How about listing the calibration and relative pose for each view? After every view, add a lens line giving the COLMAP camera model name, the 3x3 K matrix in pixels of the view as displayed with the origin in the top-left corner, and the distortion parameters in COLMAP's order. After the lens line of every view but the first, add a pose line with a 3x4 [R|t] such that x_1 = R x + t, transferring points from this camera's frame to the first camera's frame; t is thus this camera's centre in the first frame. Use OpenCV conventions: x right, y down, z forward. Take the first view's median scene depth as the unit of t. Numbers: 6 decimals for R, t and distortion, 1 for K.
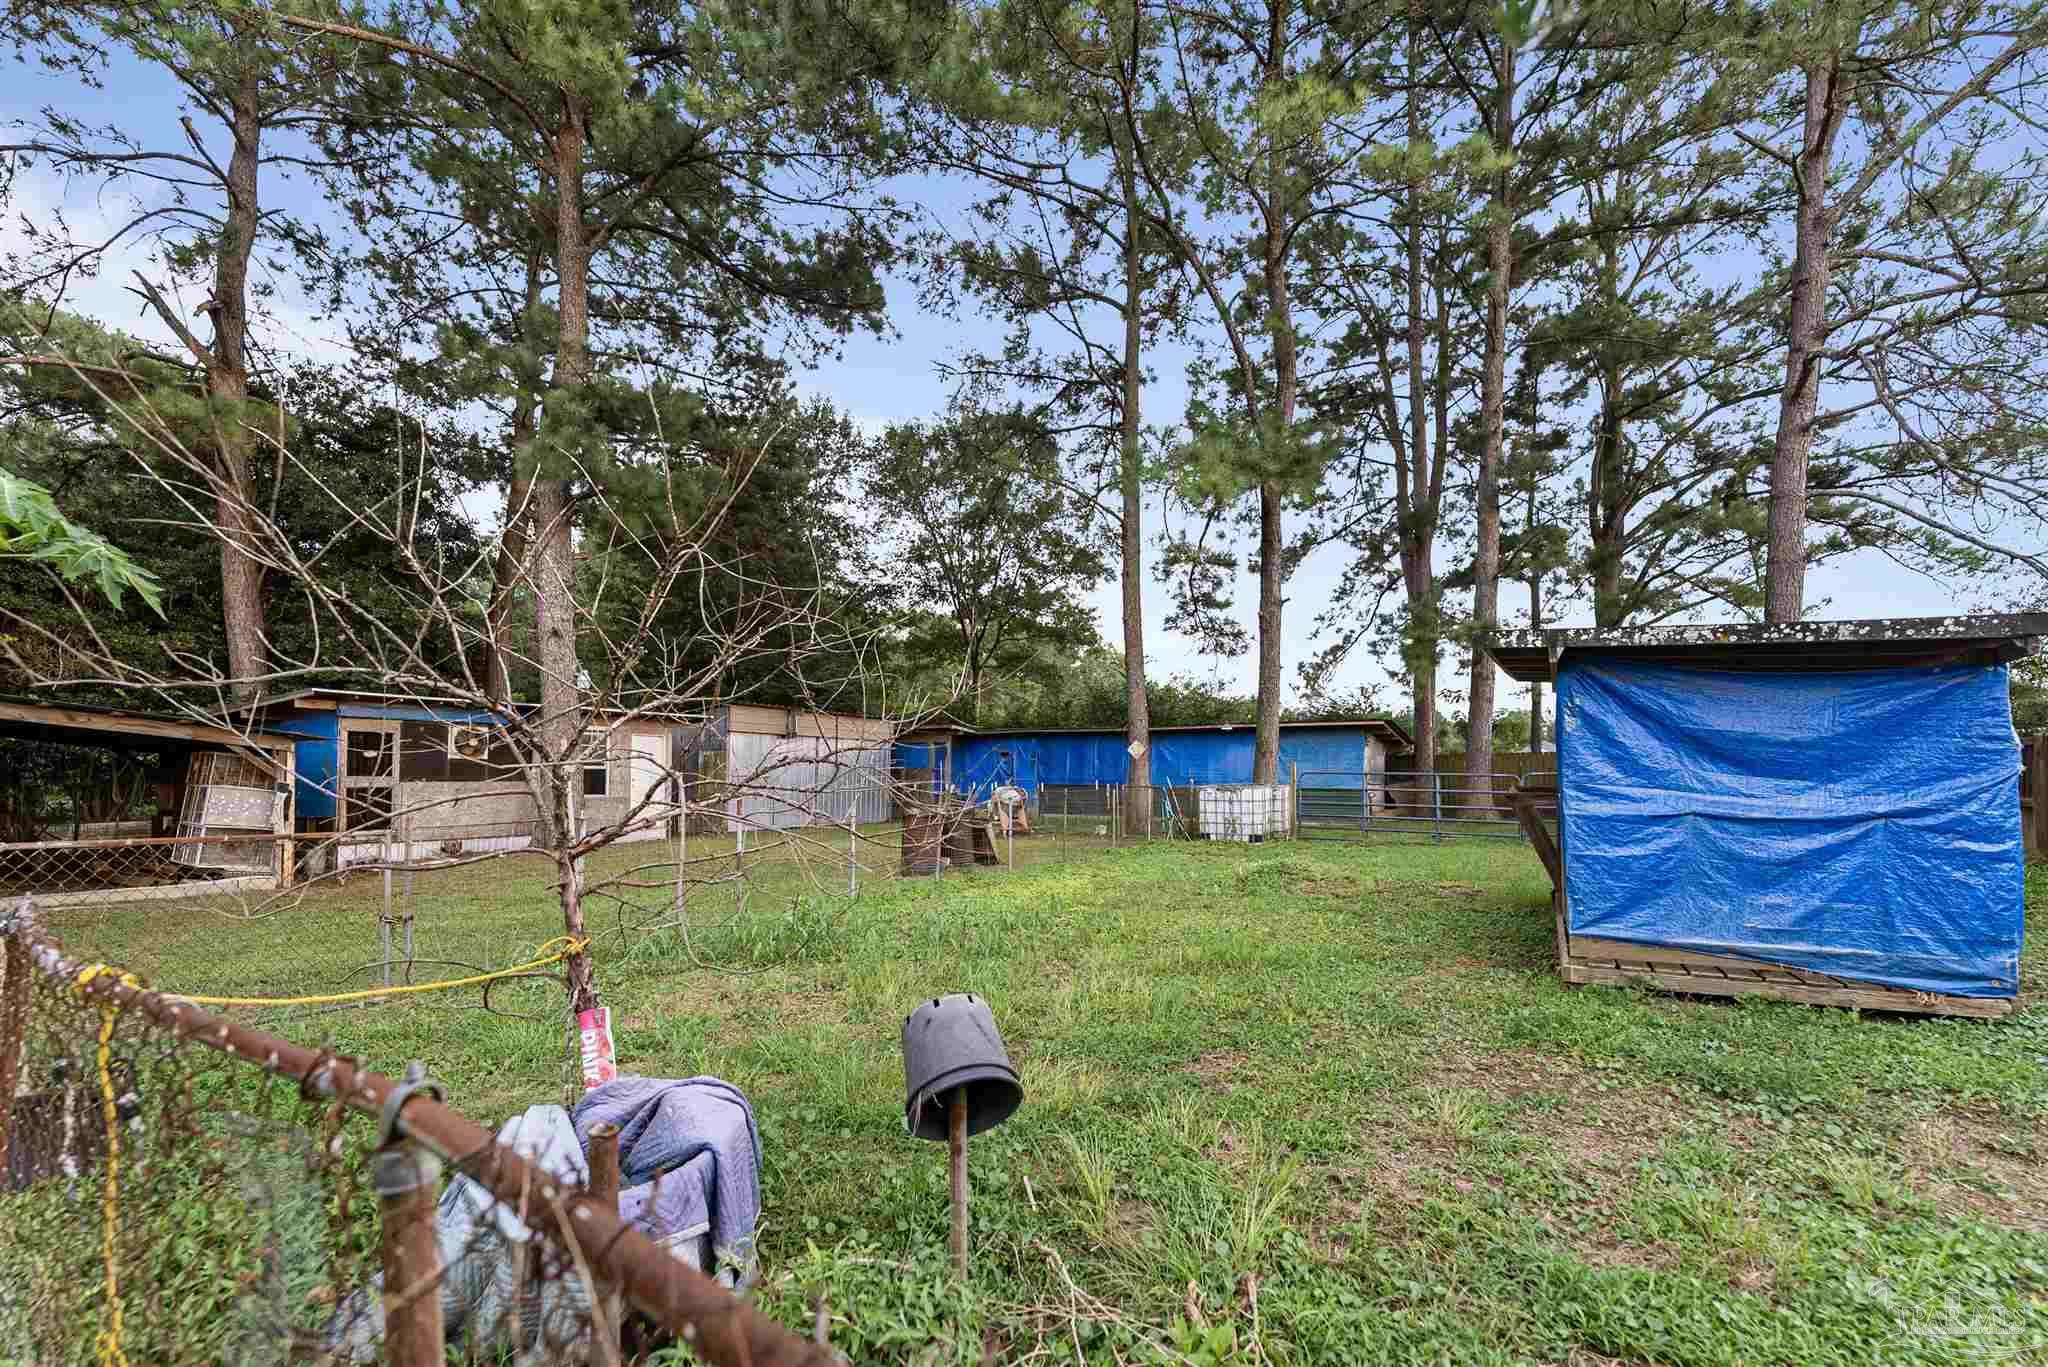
lens RADIAL K [[848.9, 0, 1004.7], [0, 848.9, 753.3], [0, 0, 1]] dist [-0.004502, -0.000128]
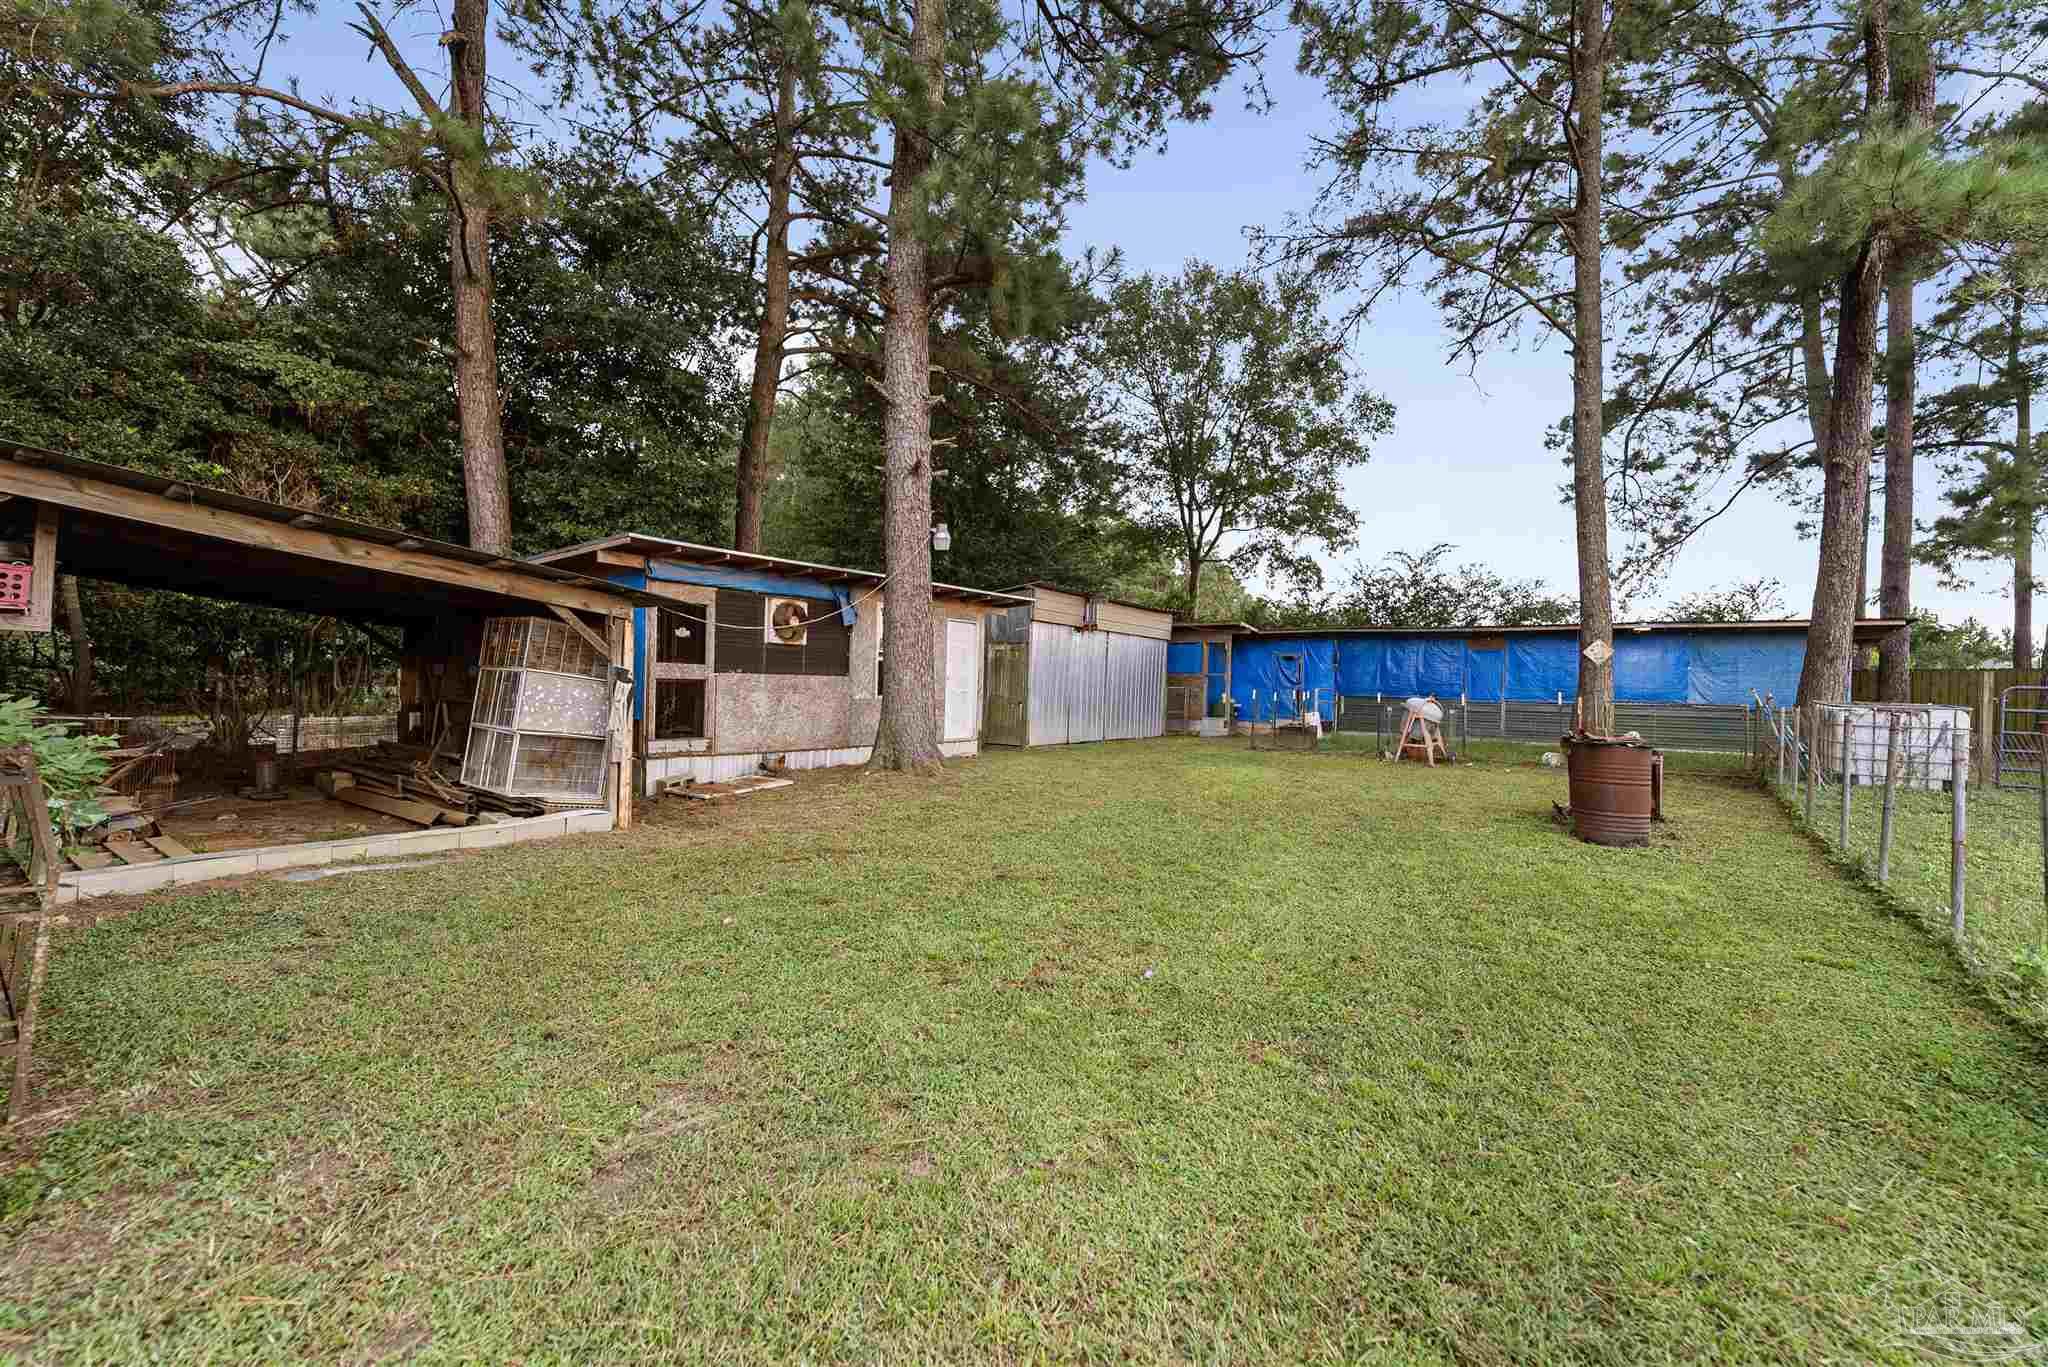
lens RADIAL K [[848.9, 0, 1023.9], [0, 848.9, 688.2], [0, 0, 1]] dist [-0.004502, -0.000128]
pose [[0.995725, 0.022233, -0.089647, -0.366275], [-0.019513, 0.999326, 0.031095, 0.018285], [0.090278, -0.029213, 0.995488, 0.286412]]
